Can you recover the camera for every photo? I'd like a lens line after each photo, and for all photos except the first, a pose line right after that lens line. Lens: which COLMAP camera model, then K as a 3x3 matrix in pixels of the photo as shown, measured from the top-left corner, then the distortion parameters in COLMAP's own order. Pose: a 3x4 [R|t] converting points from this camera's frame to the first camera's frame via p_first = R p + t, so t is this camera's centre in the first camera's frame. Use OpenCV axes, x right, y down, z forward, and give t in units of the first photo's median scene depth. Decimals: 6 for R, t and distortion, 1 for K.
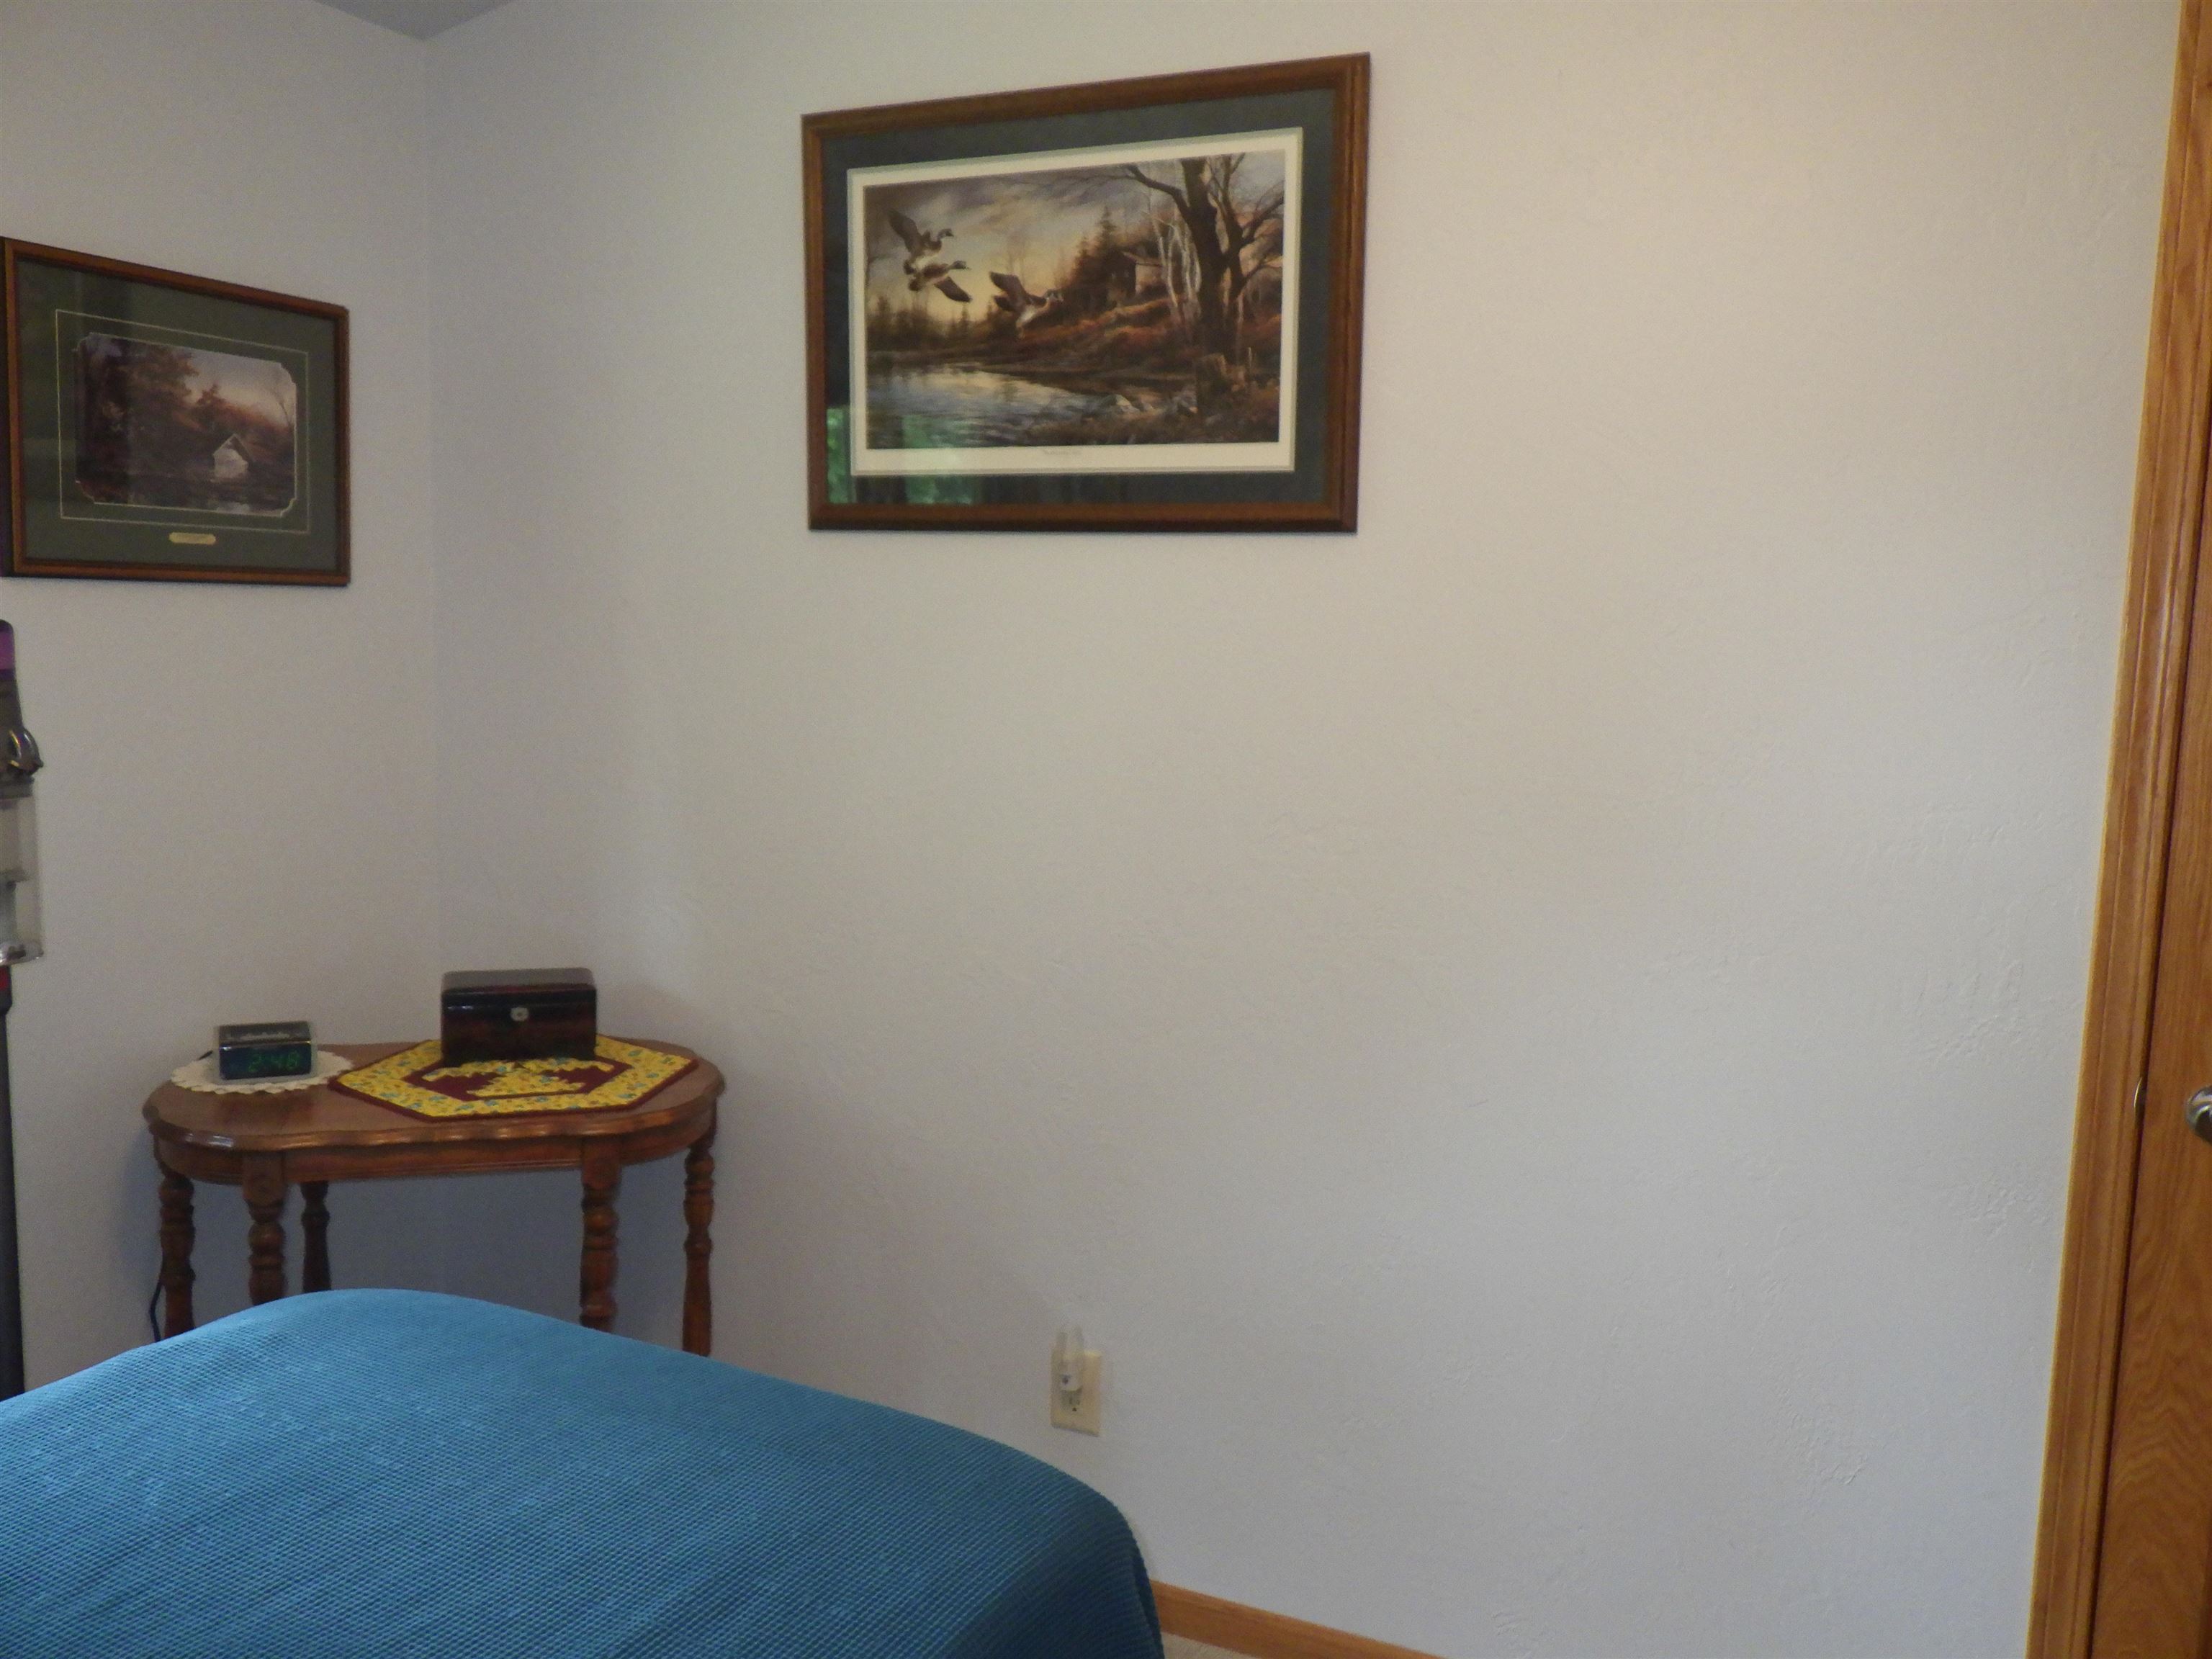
lens RADIAL K [[1872.7, 0, 1105.7], [0, 1872.7, 825.8], [0, 0, 1]] dist [0.012771, 0.027510]
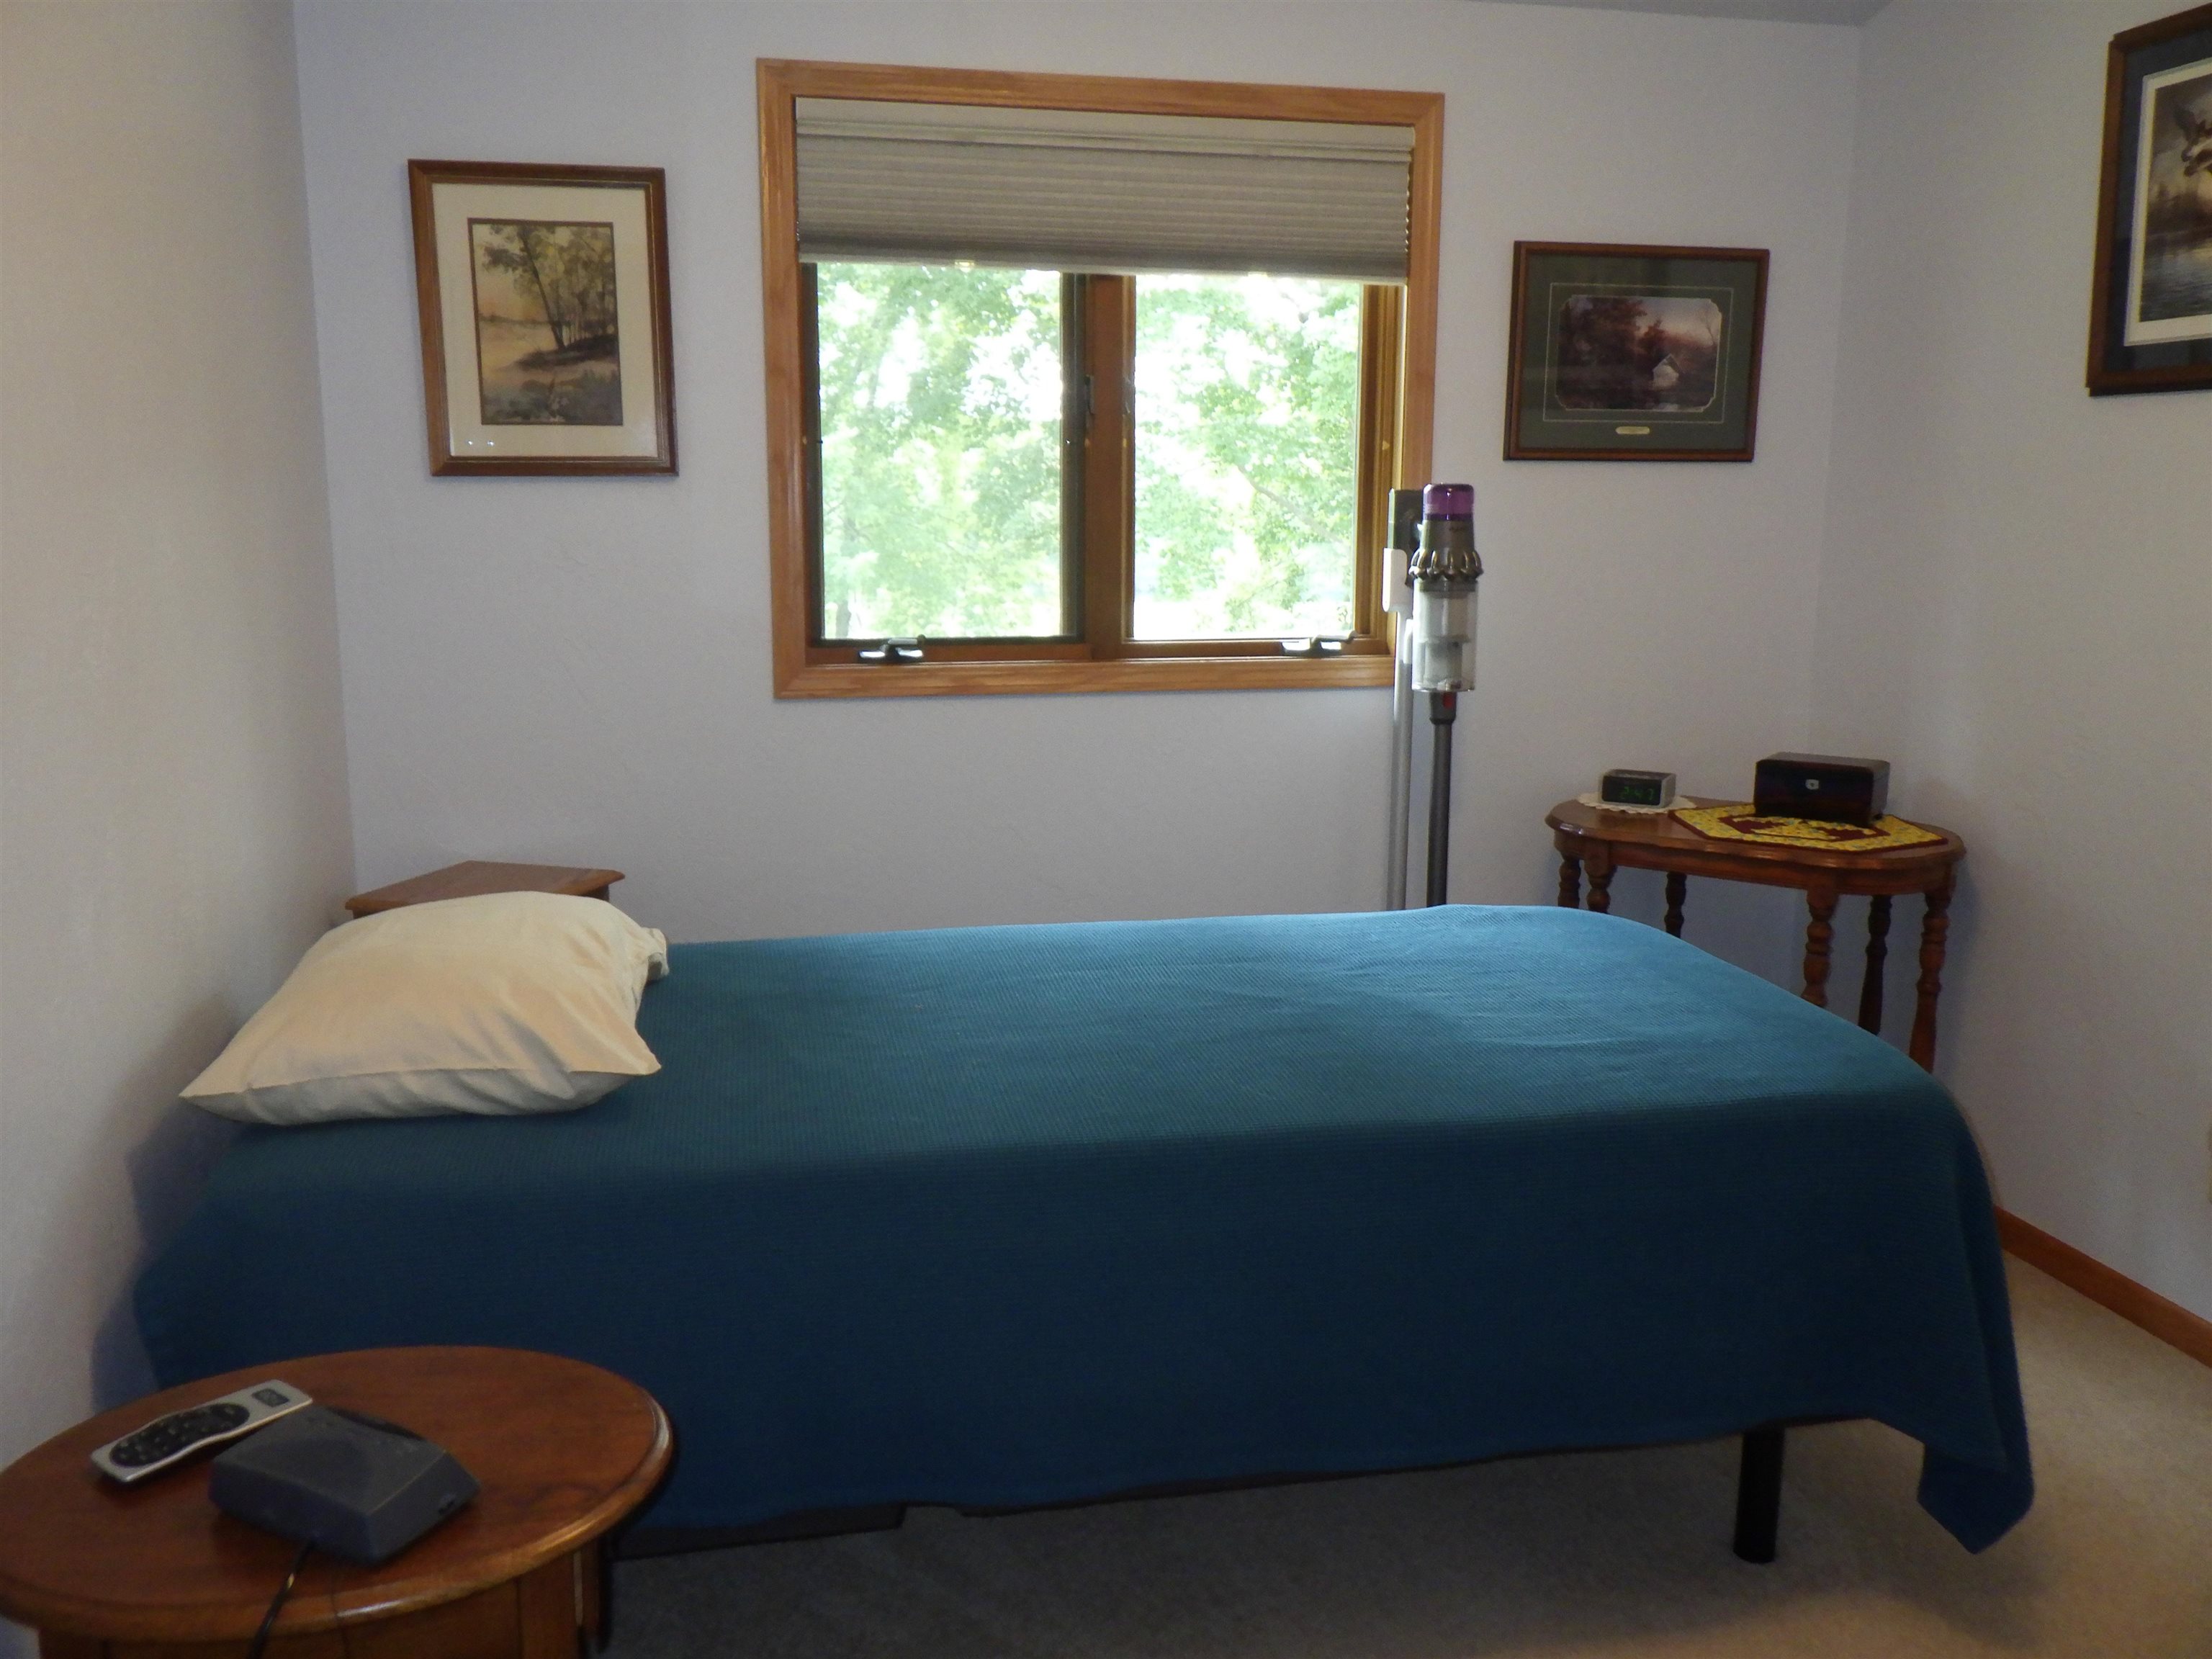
lens RADIAL K [[1872.7, 0, 1121.2], [0, 1872.7, 836.4], [0, 0, 1]] dist [0.012771, 0.027510]
pose [[0.635287, 0.119177, -0.763025, 0.404392], [-0.079475, 0.992864, 0.088906, 0.060345], [0.768175, 0.004160, 0.640226, -0.224723]]
